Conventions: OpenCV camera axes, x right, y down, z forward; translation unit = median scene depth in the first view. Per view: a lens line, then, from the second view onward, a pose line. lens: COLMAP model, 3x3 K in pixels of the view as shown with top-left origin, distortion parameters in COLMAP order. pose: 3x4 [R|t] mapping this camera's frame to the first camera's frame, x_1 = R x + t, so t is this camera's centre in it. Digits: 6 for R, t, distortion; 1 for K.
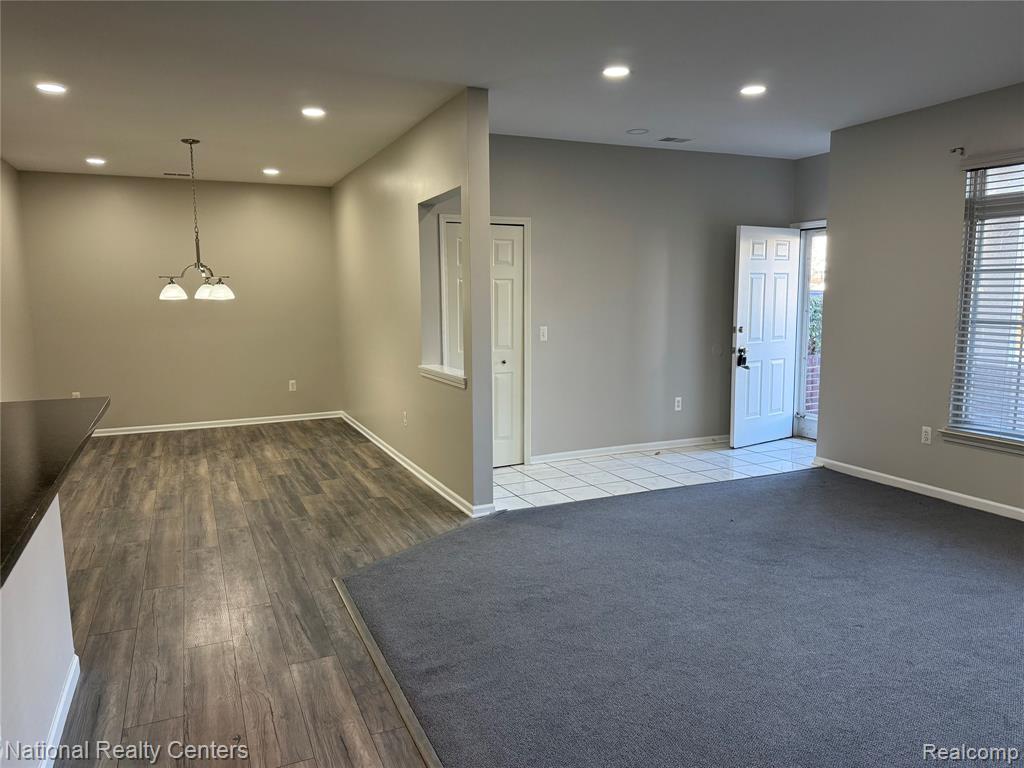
lens RADIAL K [[704.3, 0, 512.0], [0, 704.3, 384.0], [0, 0, 1]] dist [0.107180, -0.134135]
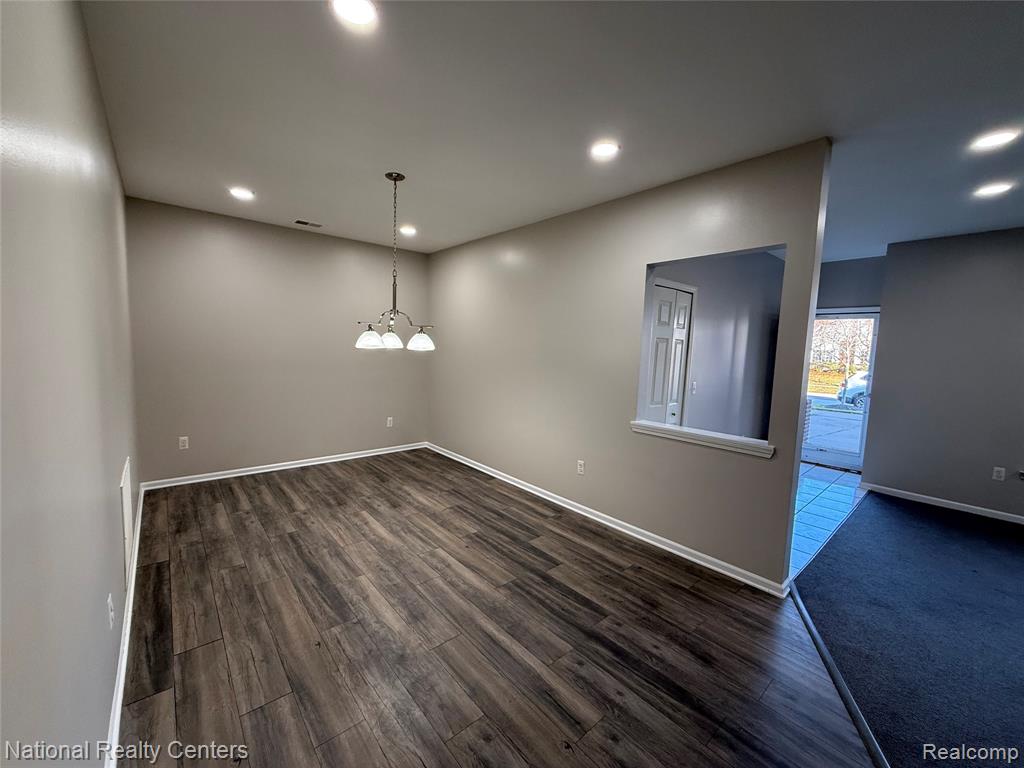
lens RADIAL K [[407.1, 0, 510.9], [0, 407.1, 382.7], [0, 0, 1]] dist [0.010223, -0.003213]
pose [[0.959318, 0.015156, 0.281921, -0.480818], [-0.006345, 0.999463, -0.032138, -0.064154], [-0.282257, 0.029041, 0.958899, 0.499227]]
